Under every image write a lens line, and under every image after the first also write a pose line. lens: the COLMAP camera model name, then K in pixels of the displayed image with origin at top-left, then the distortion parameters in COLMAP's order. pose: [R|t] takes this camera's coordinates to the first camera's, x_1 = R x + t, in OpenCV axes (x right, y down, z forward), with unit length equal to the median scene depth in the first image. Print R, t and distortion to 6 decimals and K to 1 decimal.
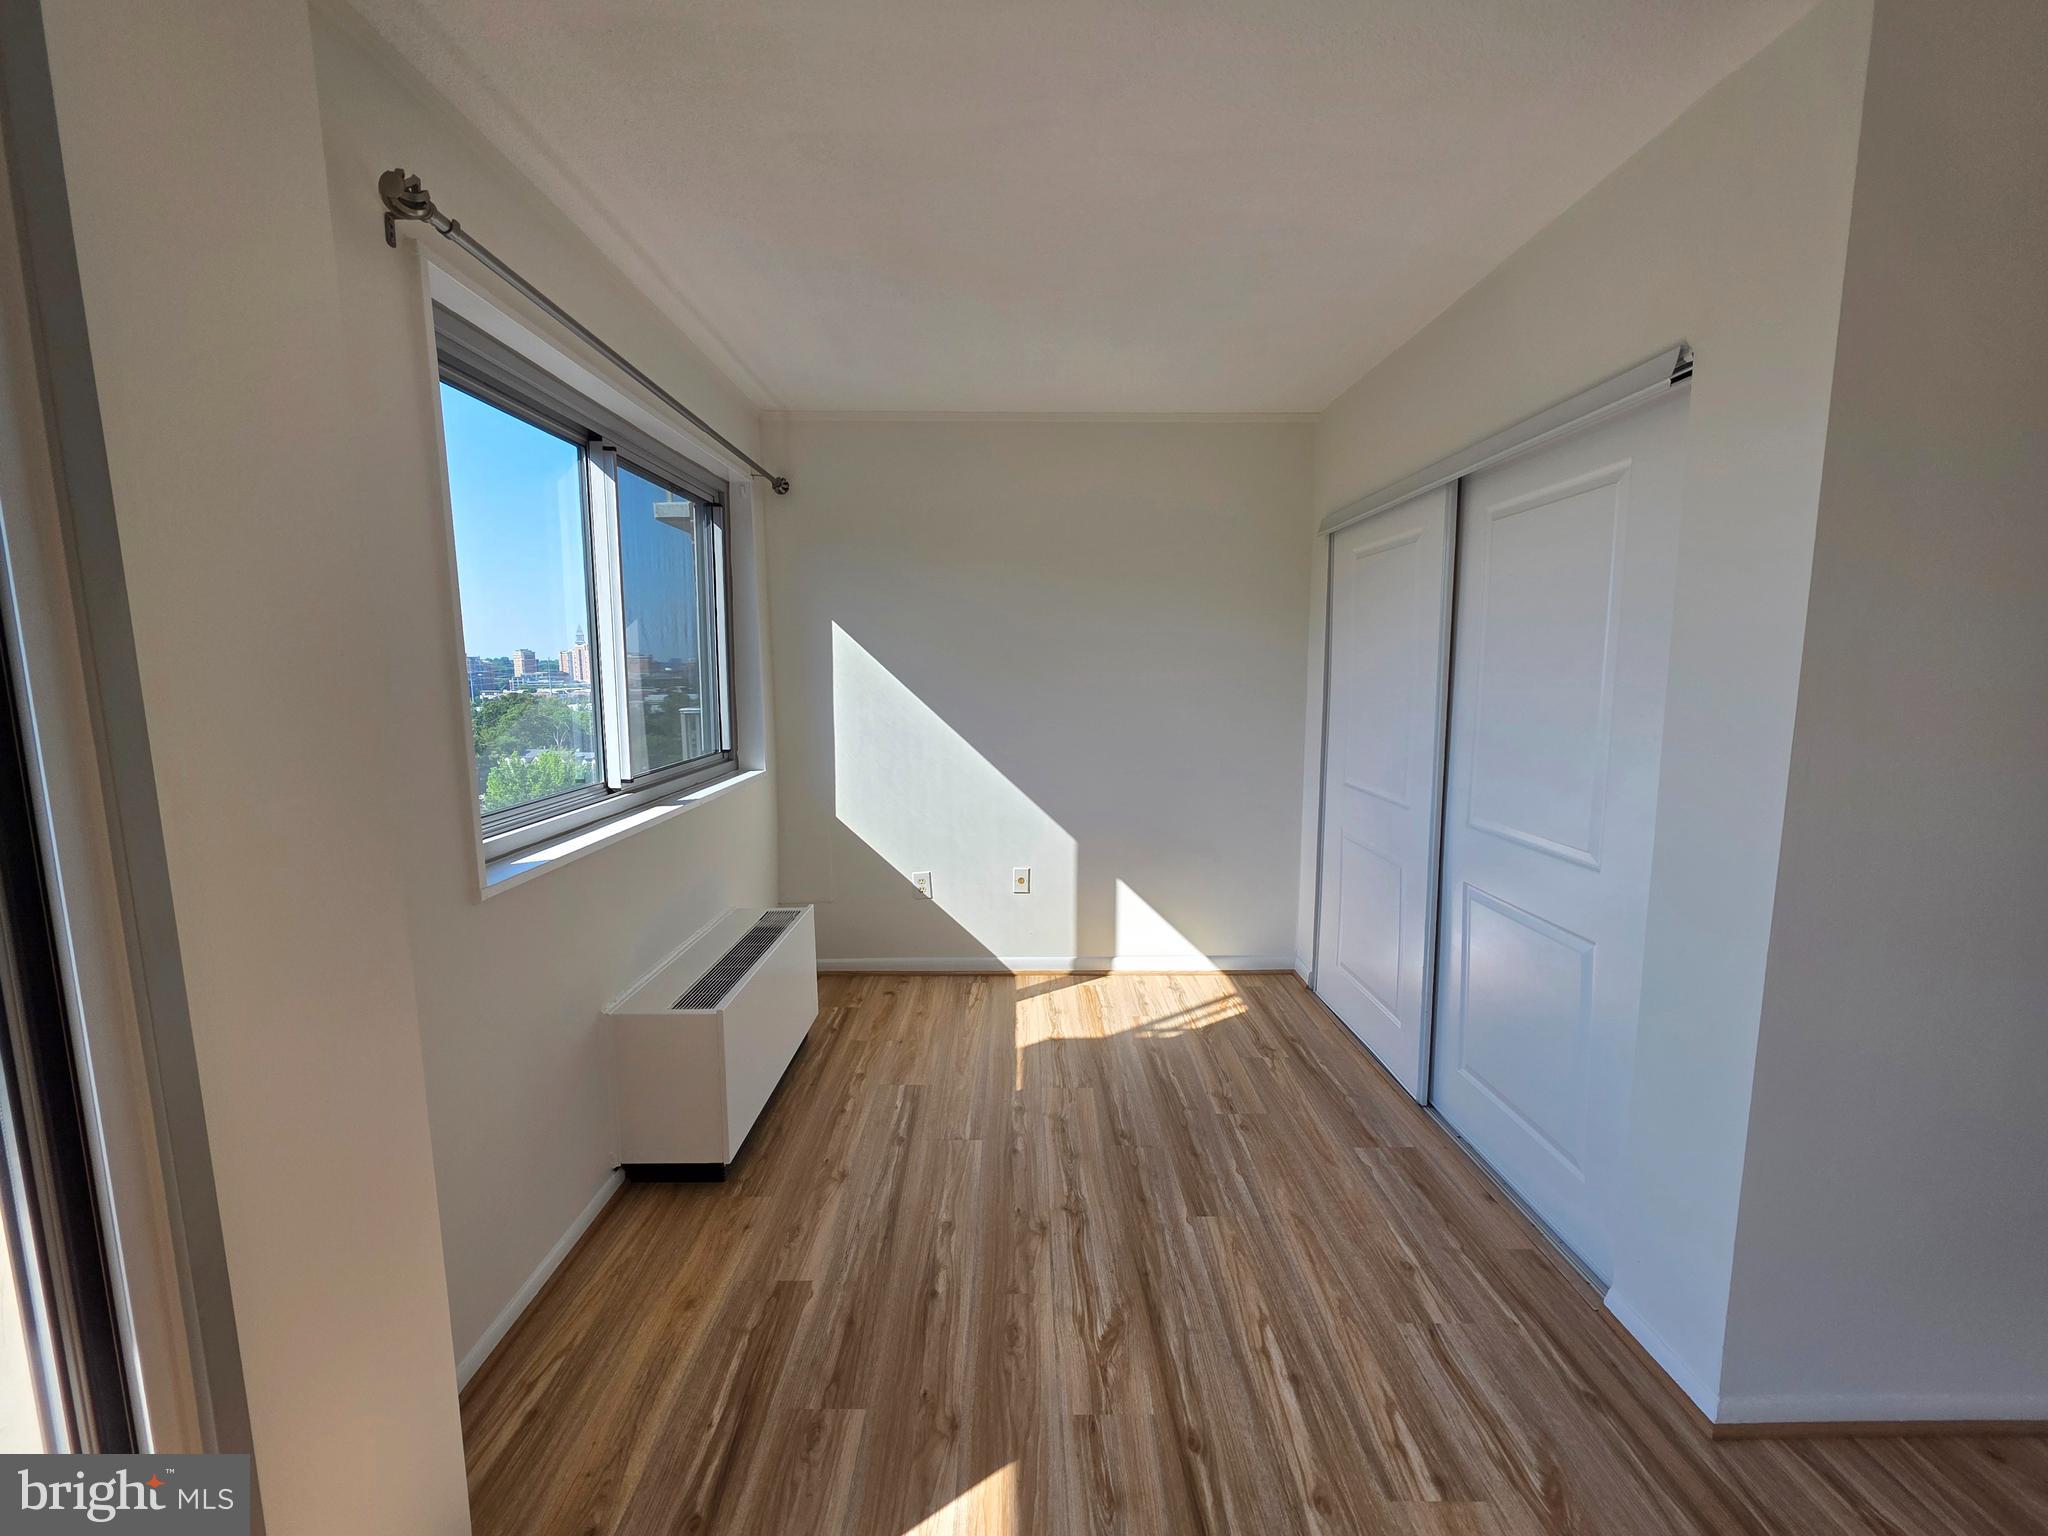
lens RADIAL K [[818.0, 0, 1024.0], [0, 818.0, 768.0], [0, 0, 1]] dist [-0.000840, 0.001049]
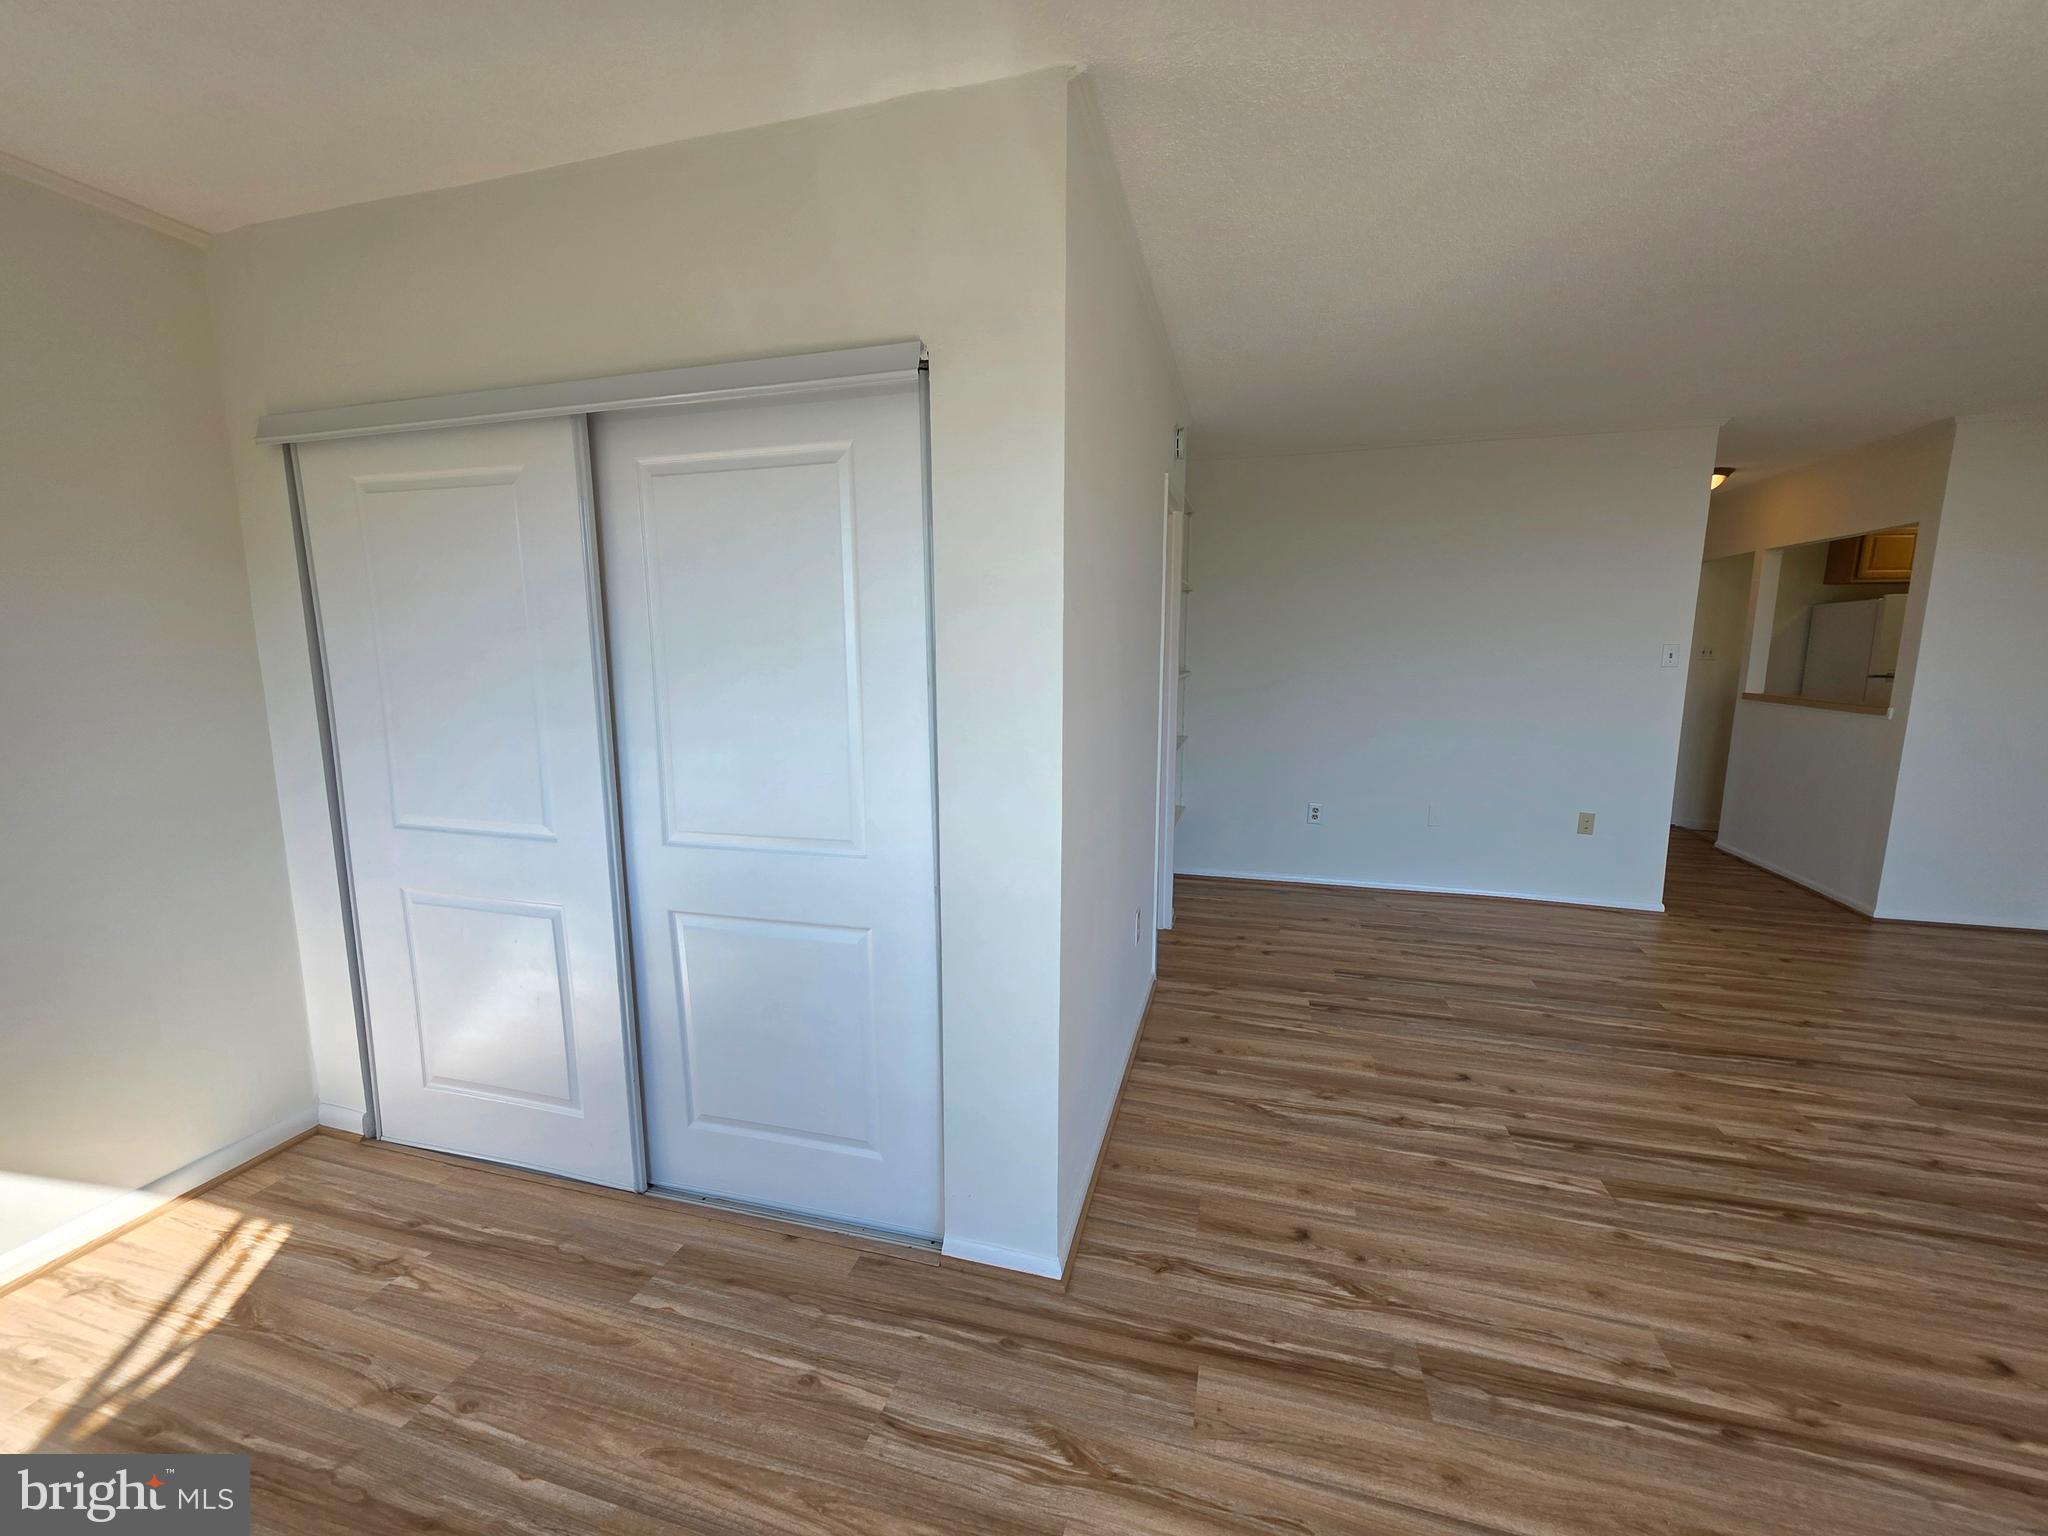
lens RADIAL K [[818.0, 0, 1024.0], [0, 818.0, 768.0], [0, 0, 1]] dist [-0.000840, 0.001049]
pose [[0.283807, -0.132904, 0.949626, -0.124388], [0.122085, 0.987297, 0.101689, -0.042228], [-0.951078, 0.087076, 0.296427, 0.358576]]
